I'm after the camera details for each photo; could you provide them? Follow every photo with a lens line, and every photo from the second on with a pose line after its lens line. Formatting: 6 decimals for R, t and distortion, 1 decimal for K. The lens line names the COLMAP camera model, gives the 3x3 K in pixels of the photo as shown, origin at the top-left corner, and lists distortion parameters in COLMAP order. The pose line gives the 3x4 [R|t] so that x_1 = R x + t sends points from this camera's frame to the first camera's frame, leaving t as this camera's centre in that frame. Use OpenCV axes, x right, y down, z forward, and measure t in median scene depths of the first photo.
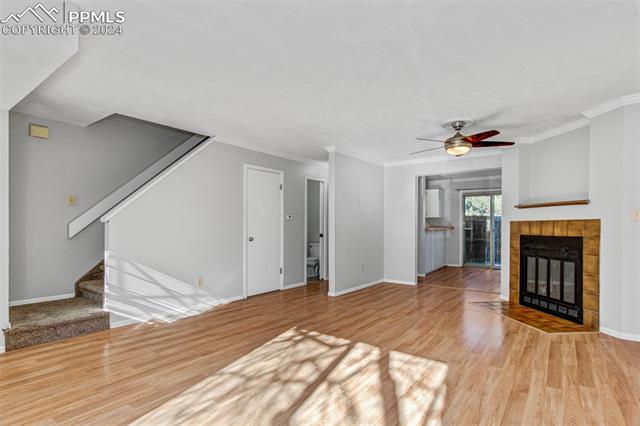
lens RADIAL K [[332.0, 0, 317.3], [0, 332.0, 226.6], [0, 0, 1]] dist [0.002773, -0.000299]
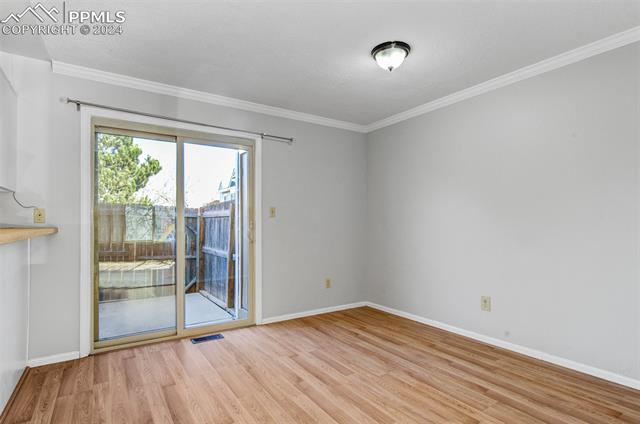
lens RADIAL K [[332.0, 0, 326.2], [0, 332.0, 218.1], [0, 0, 1]] dist [0.002773, -0.000299]
pose [[0.315456, 0.014234, 0.948834, 0.524904], [0.007601, 0.999818, -0.017526, -0.000439], [-0.948910, 0.012741, 0.315290, 1.717663]]
